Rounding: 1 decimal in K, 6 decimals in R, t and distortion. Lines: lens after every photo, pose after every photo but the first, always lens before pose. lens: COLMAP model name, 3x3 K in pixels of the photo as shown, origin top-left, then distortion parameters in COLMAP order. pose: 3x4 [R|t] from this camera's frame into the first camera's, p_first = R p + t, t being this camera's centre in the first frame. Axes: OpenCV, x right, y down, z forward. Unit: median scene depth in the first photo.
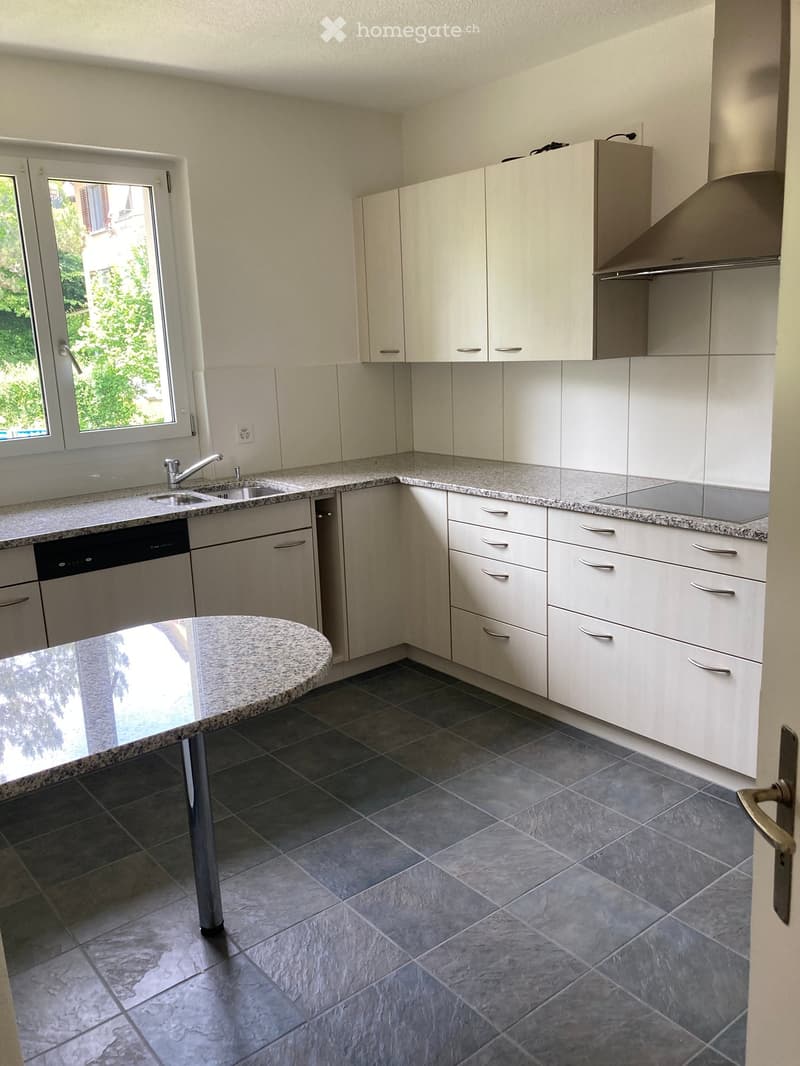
lens RADIAL K [[874.2, 0, 399.3], [0, 874.2, 535.8], [0, 0, 1]] dist [0.025202, -0.033120]
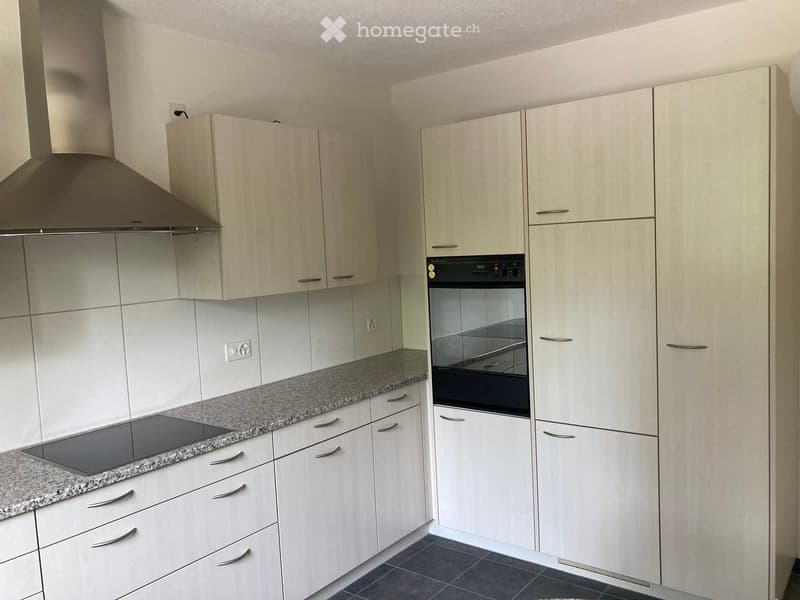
lens RADIAL K [[656.0, 0, 403.4], [0, 656.0, 297.9], [0, 0, 1]] dist [0.025202, -0.033120]
pose [[-0.248046, -0.020956, 0.968522, -0.451891], [0.271772, 0.958113, 0.090333, -0.166797], [-0.929846, 0.285624, -0.231961, 0.723878]]
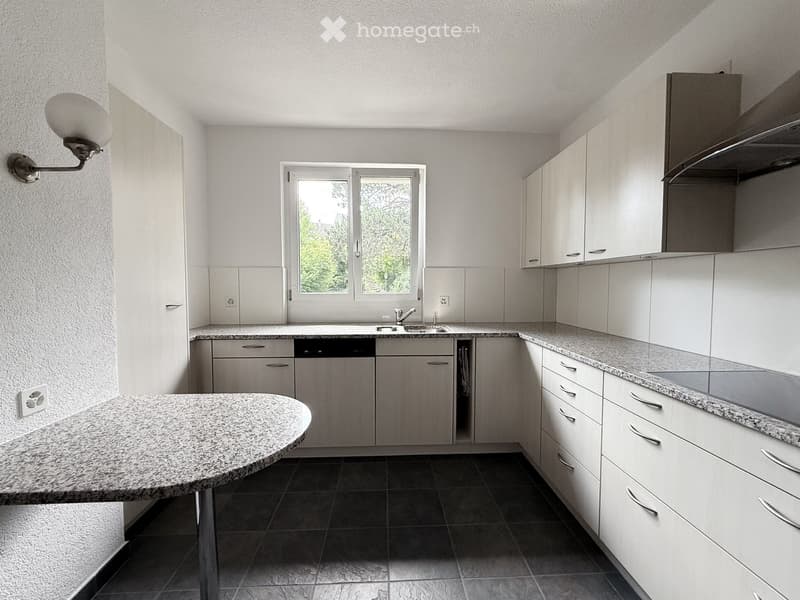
lens RADIAL K [[327.8, 0, 398.1], [0, 327.8, 296.3], [0, 0, 1]] dist [0.000098, -0.000390]
pose [[0.806620, 0.061958, -0.587814, 0.186369], [-0.160518, 0.980078, -0.116965, -0.032105], [0.568857, 0.188702, 0.800496, 0.430891]]
